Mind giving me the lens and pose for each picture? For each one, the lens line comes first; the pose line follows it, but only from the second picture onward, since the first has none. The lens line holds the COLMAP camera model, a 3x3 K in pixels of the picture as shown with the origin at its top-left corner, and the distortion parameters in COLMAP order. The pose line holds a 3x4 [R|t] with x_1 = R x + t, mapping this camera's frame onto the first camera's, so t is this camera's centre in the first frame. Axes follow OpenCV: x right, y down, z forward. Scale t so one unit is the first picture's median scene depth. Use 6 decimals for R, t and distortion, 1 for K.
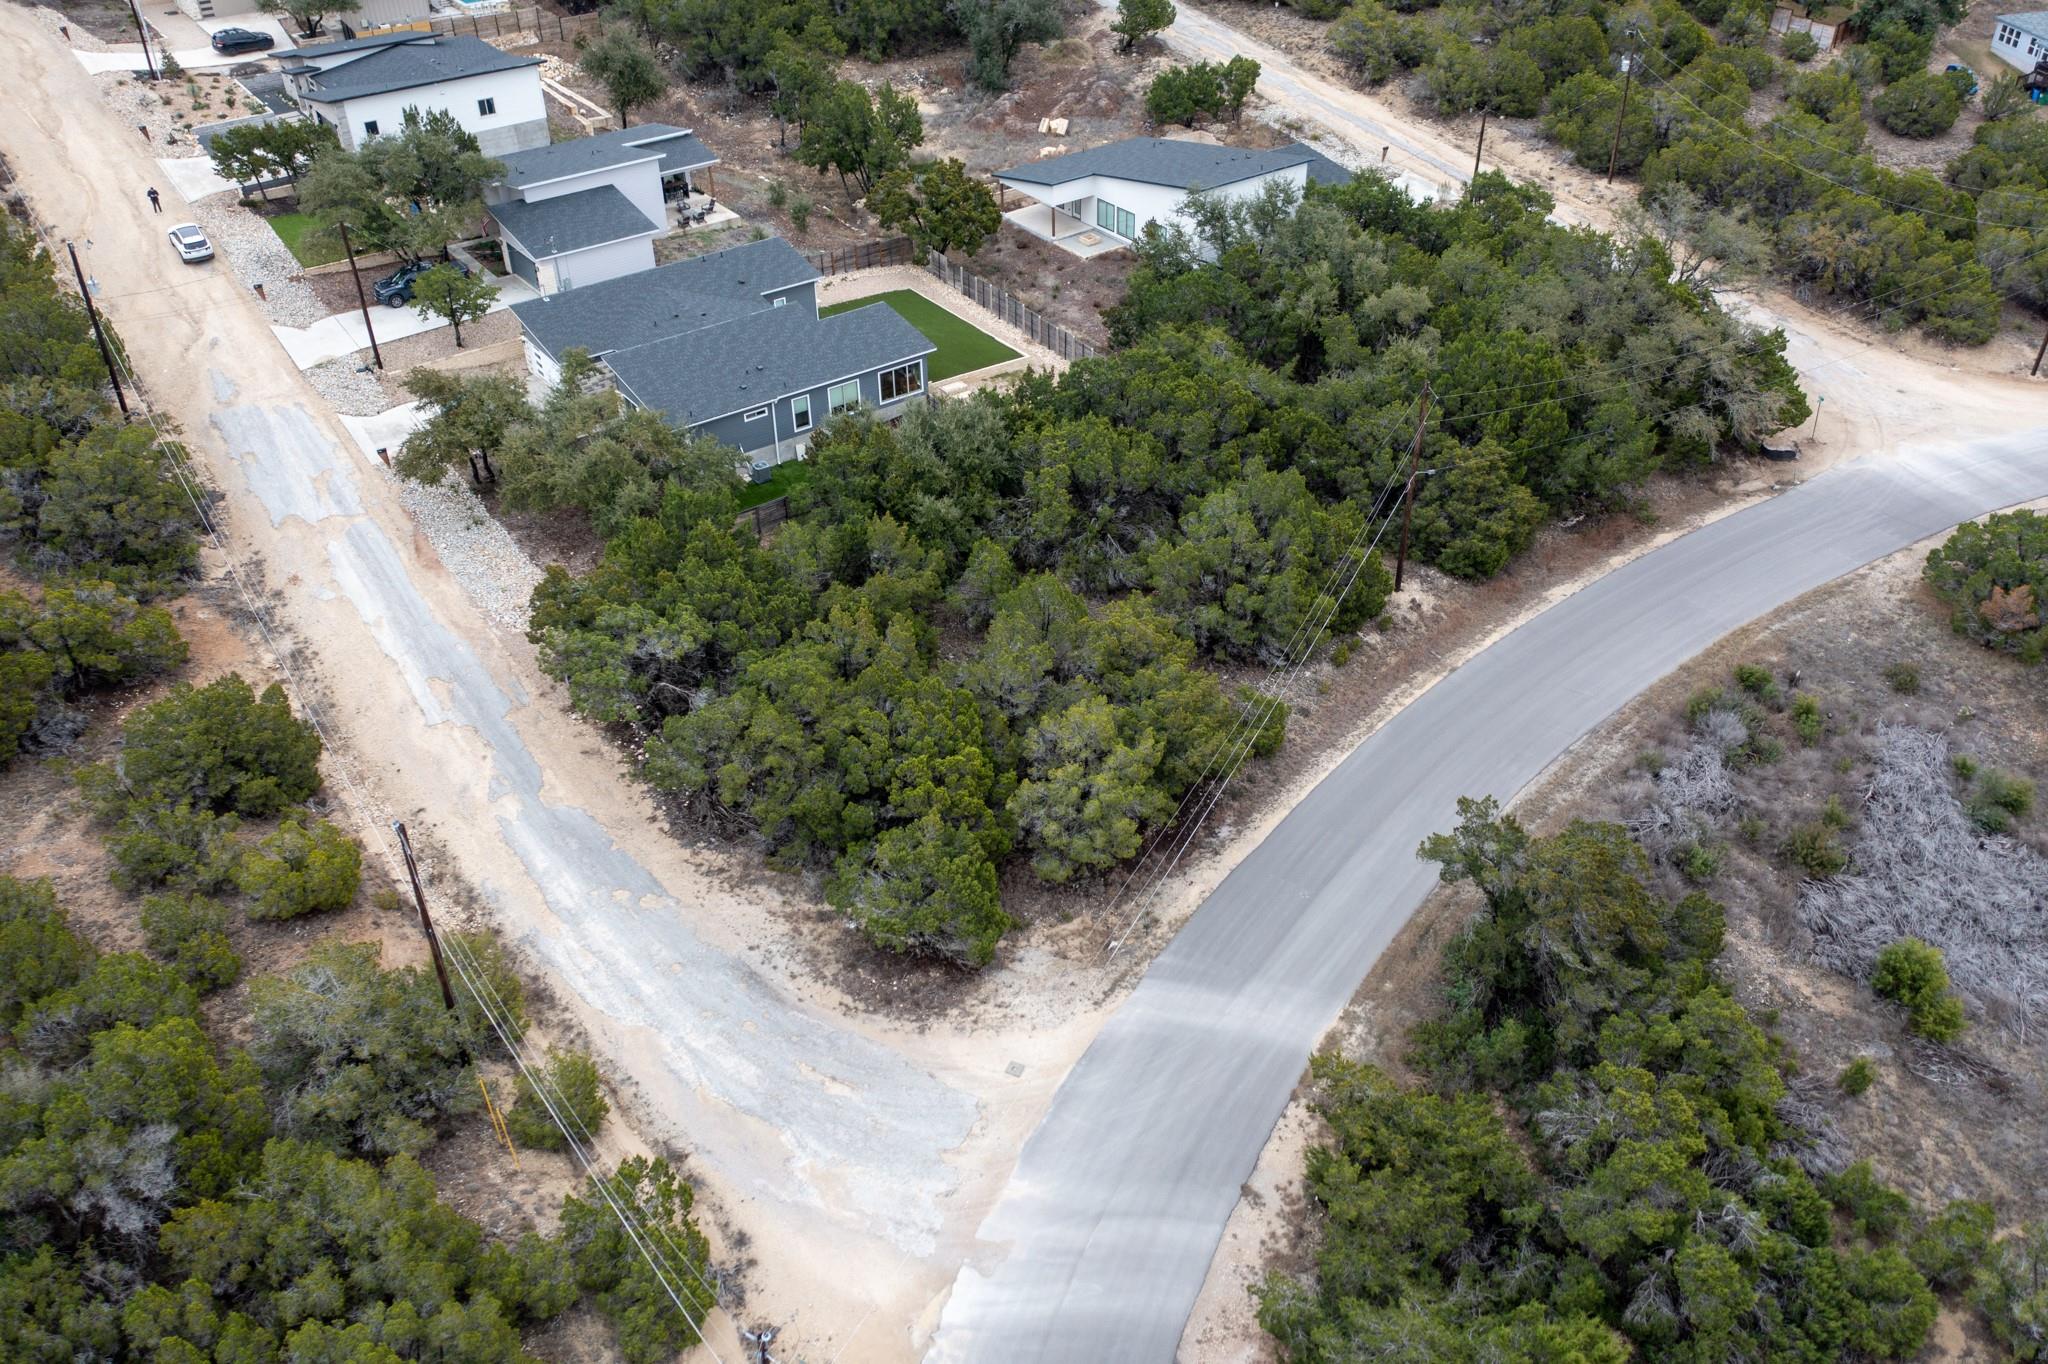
lens RADIAL K [[1622.6, 0, 1026.4], [0, 1622.6, 685.0], [0, 0, 1]] dist [-0.007948, 0.001868]
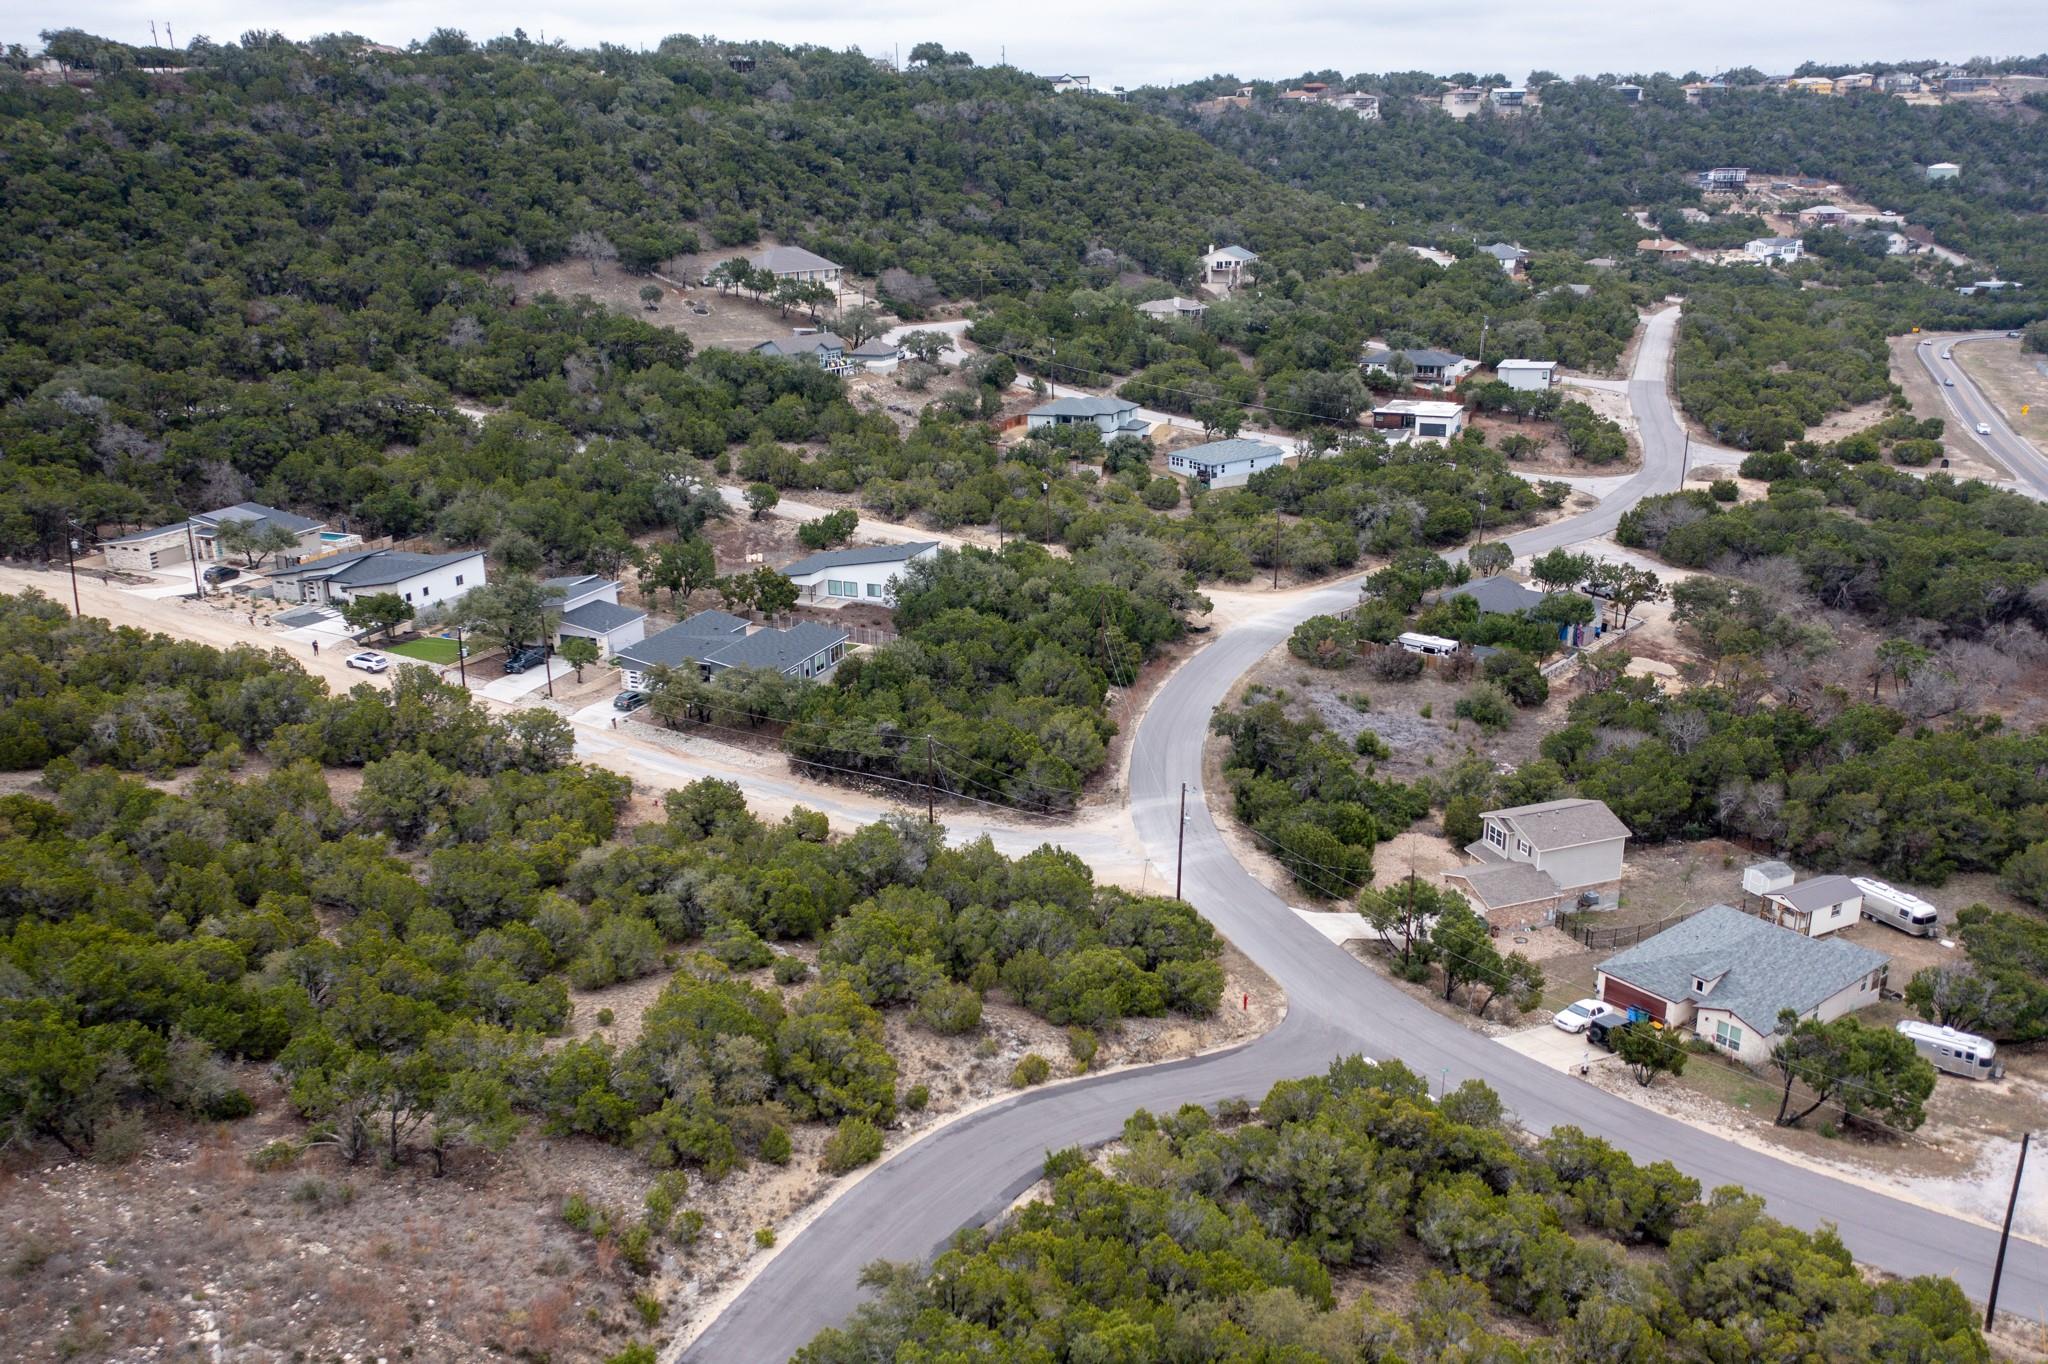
lens RADIAL K [[1622.6, 0, 1027.0], [0, 1622.6, 684.7], [0, 0, 1]] dist [-0.007948, 0.001868]
pose [[0.855551, -0.162364, 0.491599, -1.018549], [0.307360, 0.923396, -0.229935, 0.440823], [-0.416608, 0.347819, 0.839917, -0.863021]]
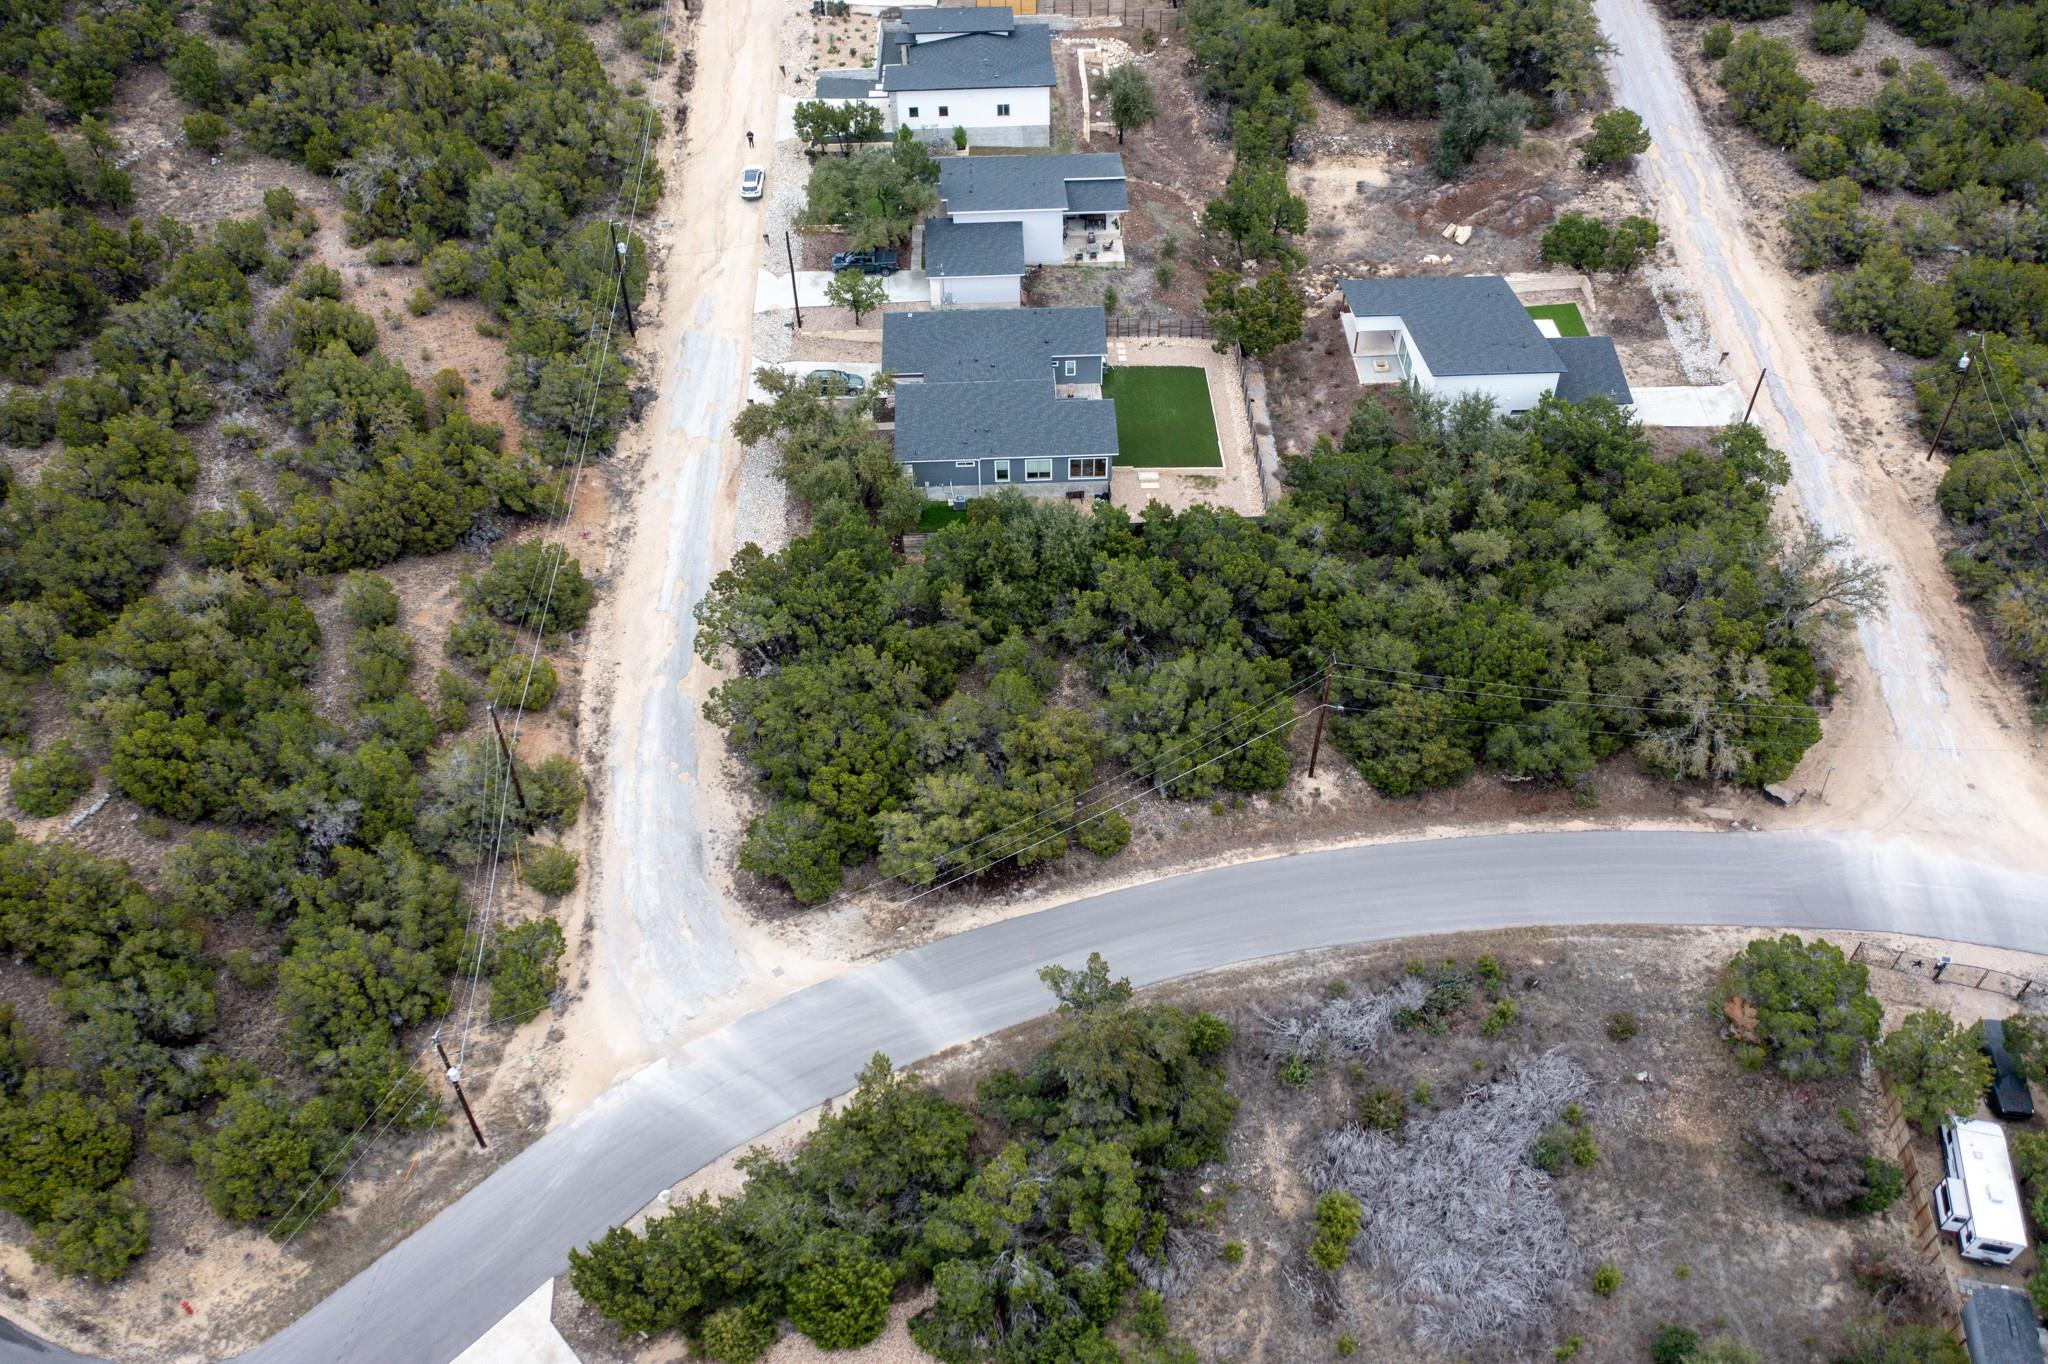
lens RADIAL K [[1622.6, 0, 1029.0], [0, 1622.6, 684.0], [0, 0, 1]] dist [-0.007948, 0.001868]
pose [[0.828476, 0.400569, -0.391371, 0.568894], [-0.327698, 0.913464, 0.241242, -0.397502], [0.454137, -0.071612, 0.888049, -0.254795]]
